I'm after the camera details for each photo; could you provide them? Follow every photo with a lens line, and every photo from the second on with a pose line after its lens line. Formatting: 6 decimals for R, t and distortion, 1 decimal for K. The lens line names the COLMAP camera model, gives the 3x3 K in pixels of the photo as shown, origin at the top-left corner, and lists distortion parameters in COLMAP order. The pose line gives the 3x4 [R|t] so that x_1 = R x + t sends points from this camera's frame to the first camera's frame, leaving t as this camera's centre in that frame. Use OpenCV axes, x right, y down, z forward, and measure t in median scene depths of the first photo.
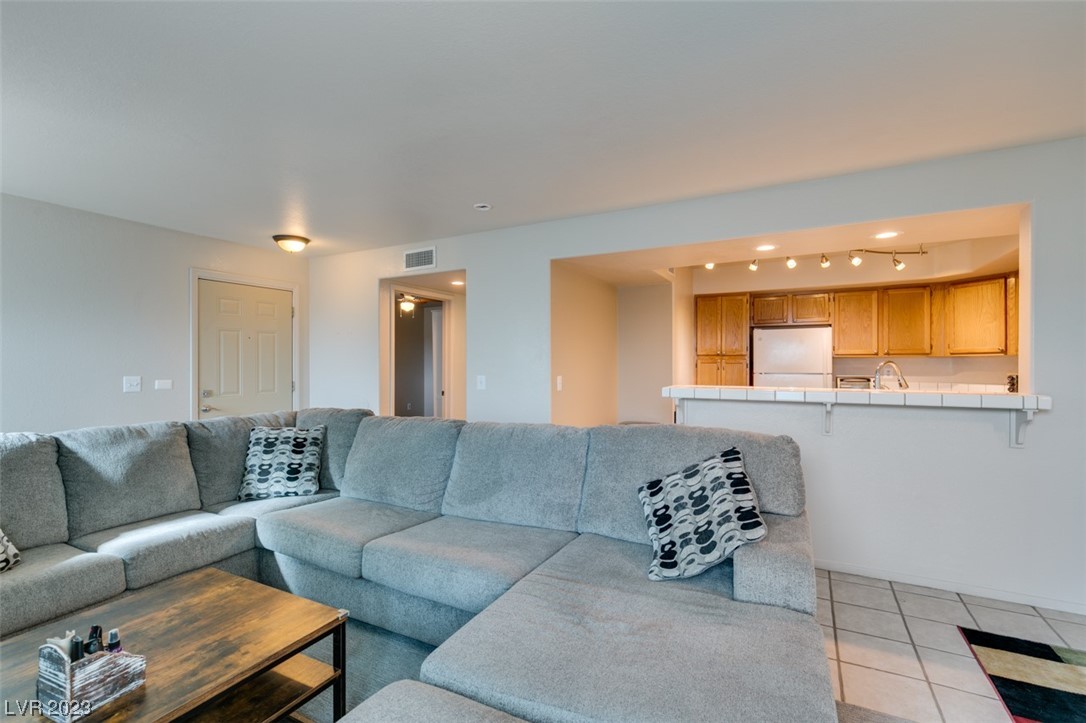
lens RADIAL K [[488.1, 0, 541.4], [0, 488.1, 363.8], [0, 0, 1]] dist [0.005359, -0.000633]
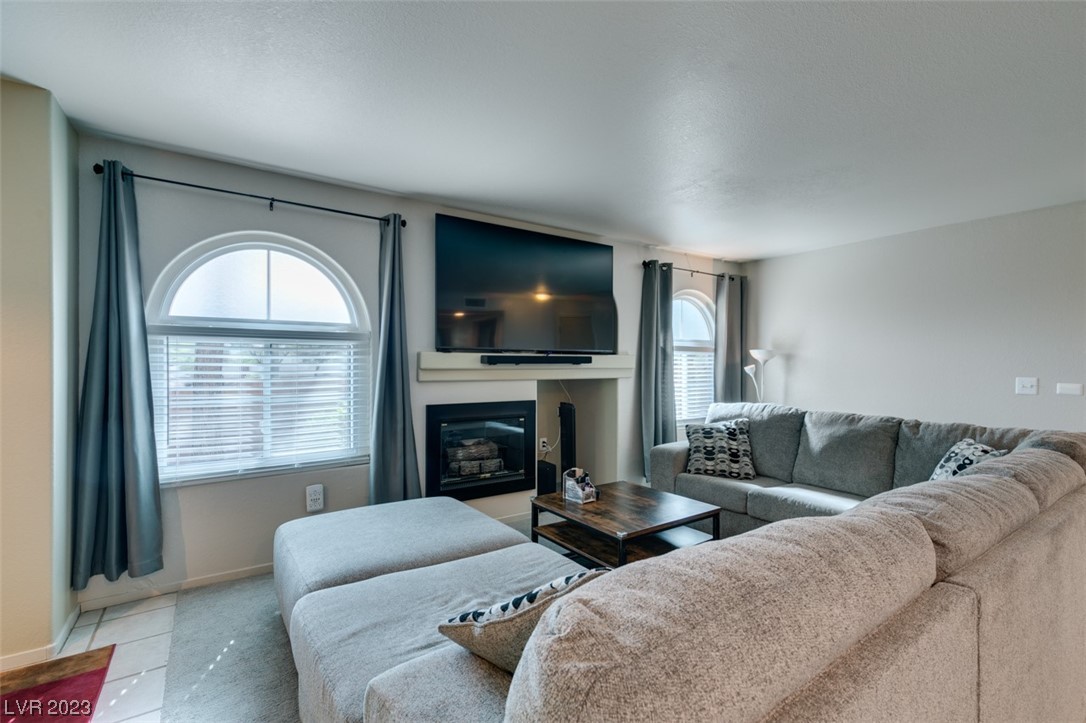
lens RADIAL K [[485.8, 0, 541.6], [0, 485.8, 364.8], [0, 0, 1]] dist [0.005113, -0.001074]
pose [[-0.456637, 0.003351, -0.889647, 0.506486], [-0.004136, 0.999974, 0.005889, -0.000141], [0.889644, 0.006369, -0.456611, 0.743598]]
